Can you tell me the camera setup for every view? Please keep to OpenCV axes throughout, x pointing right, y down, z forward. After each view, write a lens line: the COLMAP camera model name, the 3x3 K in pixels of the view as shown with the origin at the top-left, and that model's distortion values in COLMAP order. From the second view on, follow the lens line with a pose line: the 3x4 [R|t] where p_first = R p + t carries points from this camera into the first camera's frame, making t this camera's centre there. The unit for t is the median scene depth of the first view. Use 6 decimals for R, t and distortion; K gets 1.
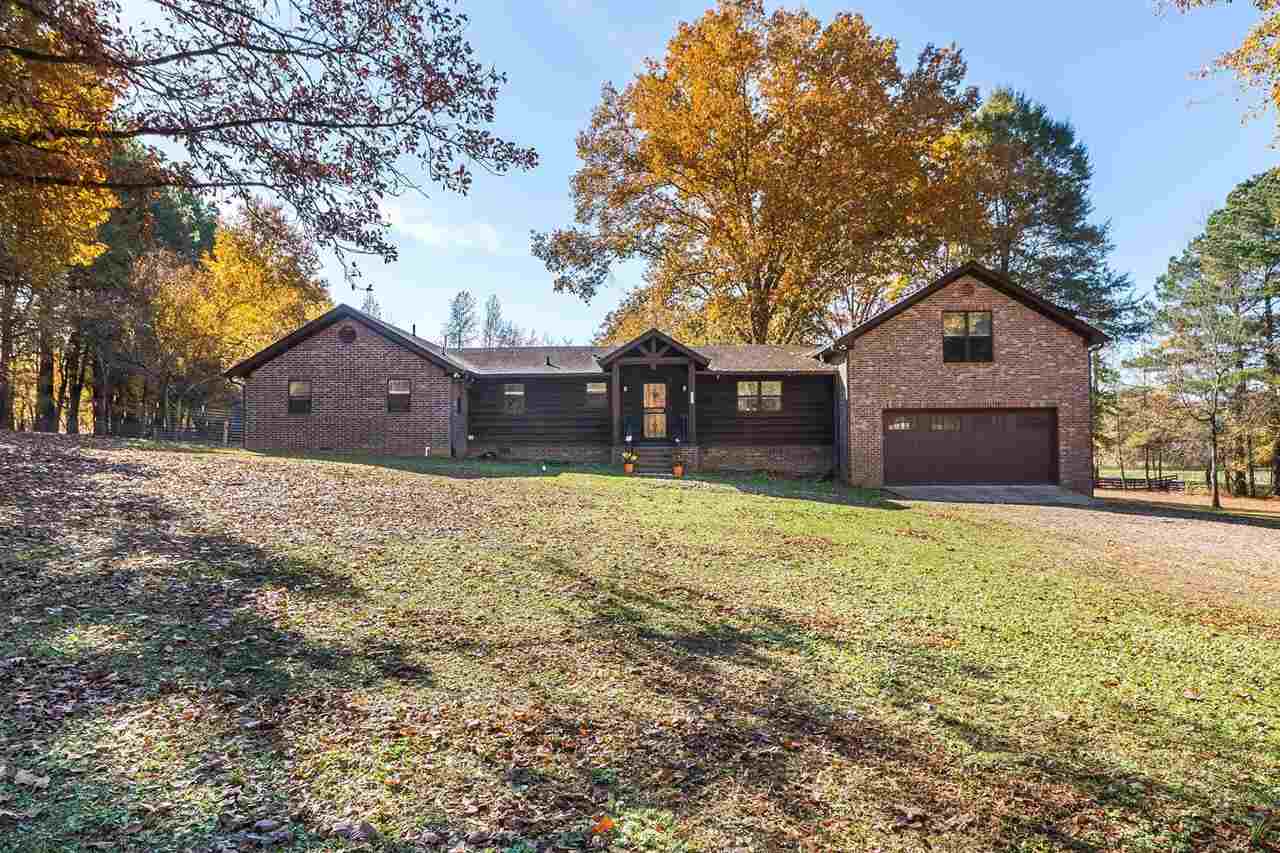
lens RADIAL K [[752.6, 0, 637.0], [0, 752.6, 427.6], [0, 0, 1]] dist [-0.020420, -0.001312]
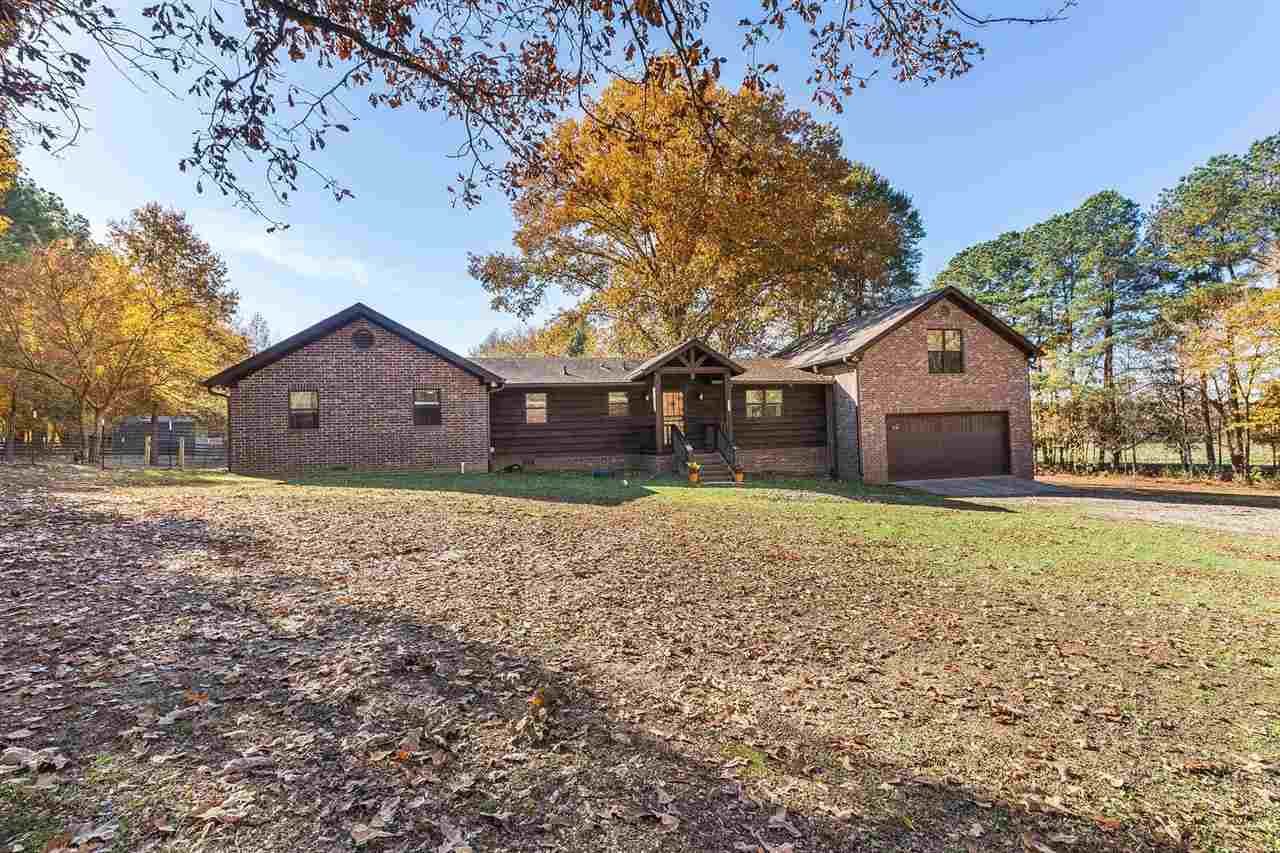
lens RADIAL K [[579.3, 0, 643.5], [0, 579.3, 422.3], [0, 0, 1]] dist [-0.010663, 0.000427]
pose [[0.960445, -0.019332, 0.277798, -0.242616], [0.022281, 0.999724, -0.007464, -0.012728], [-0.277577, 0.013359, 0.960611, 0.244353]]
